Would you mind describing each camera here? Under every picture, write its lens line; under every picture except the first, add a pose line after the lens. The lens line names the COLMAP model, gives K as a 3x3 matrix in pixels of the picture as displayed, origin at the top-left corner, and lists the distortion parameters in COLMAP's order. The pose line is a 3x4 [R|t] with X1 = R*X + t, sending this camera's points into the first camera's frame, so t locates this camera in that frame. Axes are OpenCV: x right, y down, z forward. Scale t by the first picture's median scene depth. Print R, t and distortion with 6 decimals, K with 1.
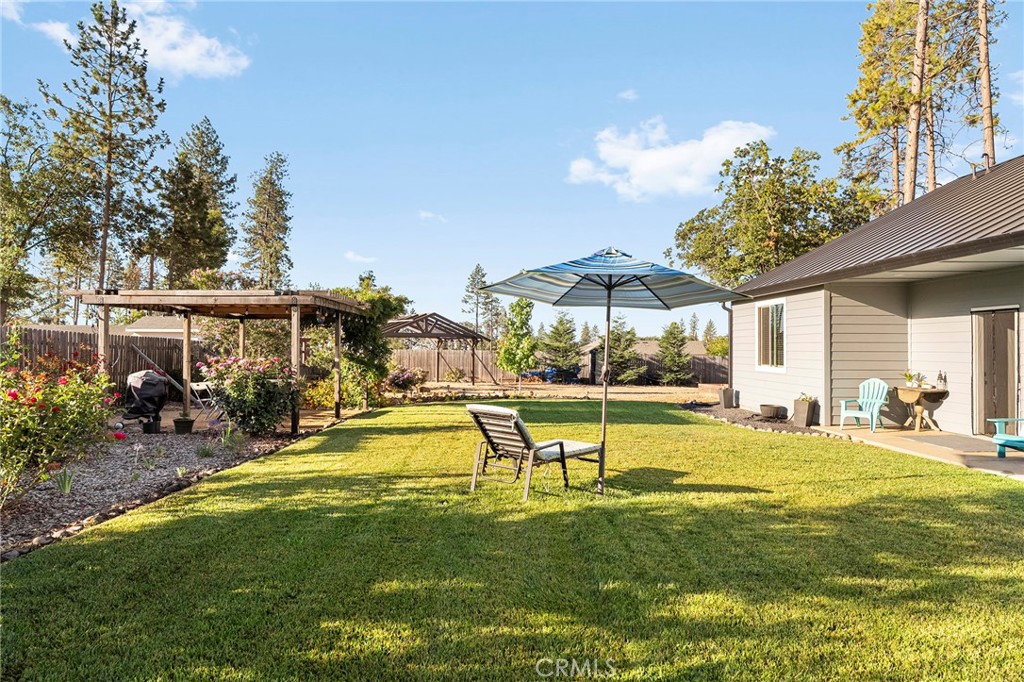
lens RADIAL K [[640.3, 0, 513.9], [0, 640.3, 346.7], [0, 0, 1]] dist [-0.000910, -0.001451]
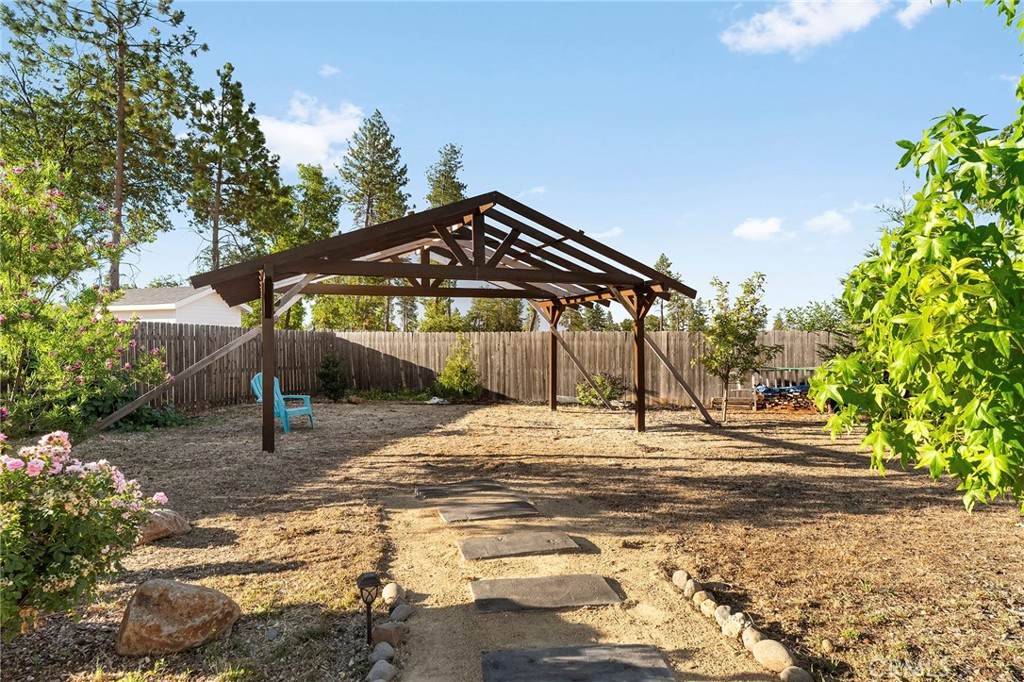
lens RADIAL K [[573.0, 0, 518.0], [0, 573.0, 340.4], [0, 0, 1]] dist [-0.011636, 0.002540]
pose [[0.953564, -0.012065, -0.300949, -0.026285], [0.011263, 0.999927, -0.004397, 0.010815], [0.300980, 0.000803, 0.953630, 0.534860]]
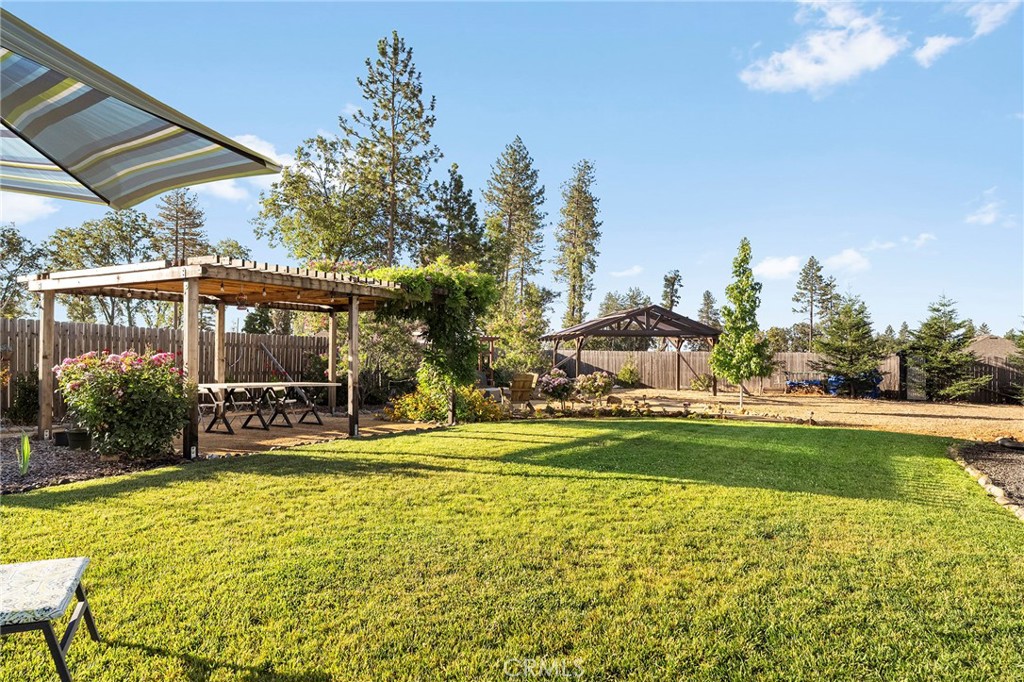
lens RADIAL K [[648.6, 0, 512.0], [0, 648.6, 341.0], [0, 0, 1]] dist [-0.002759, 0.000879]
pose [[0.872530, -0.010650, -0.488445, 0.084239], [0.002473, 0.999846, -0.017384, 0.004456], [0.488555, 0.013960, 0.872422, 0.137233]]
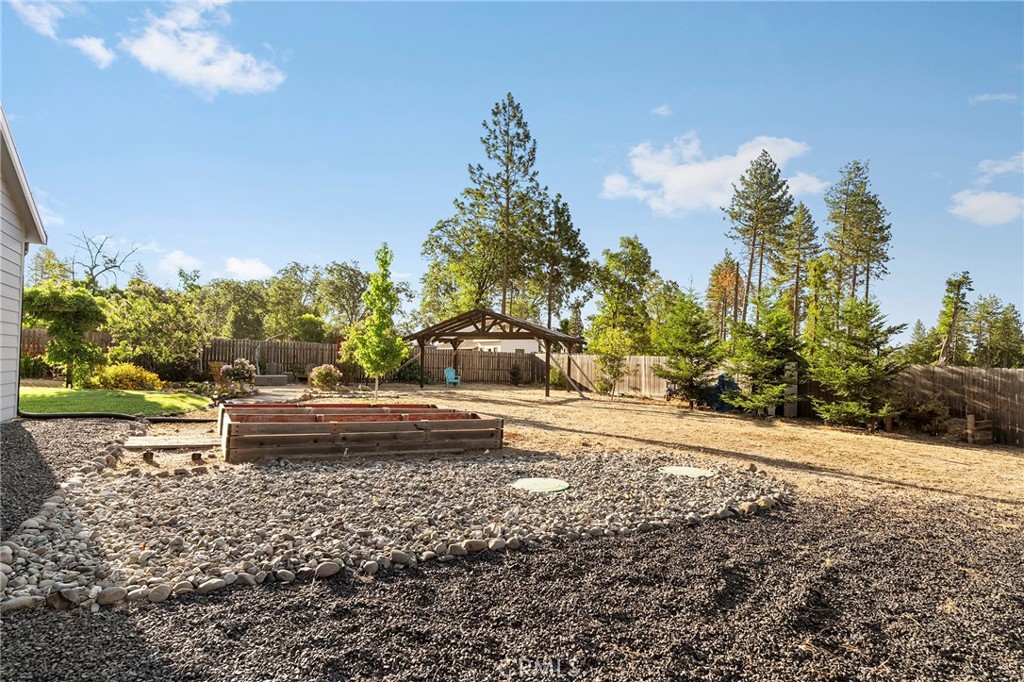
lens RADIAL K [[573.0, 0, 518.0], [0, 573.0, 340.4], [0, 0, 1]] dist [-0.011636, 0.002540]
pose [[0.457755, -0.023898, -0.888757, 0.429408], [-0.019108, 0.999143, -0.036708, 0.012959], [0.888873, 0.033786, 0.456906, 0.488950]]
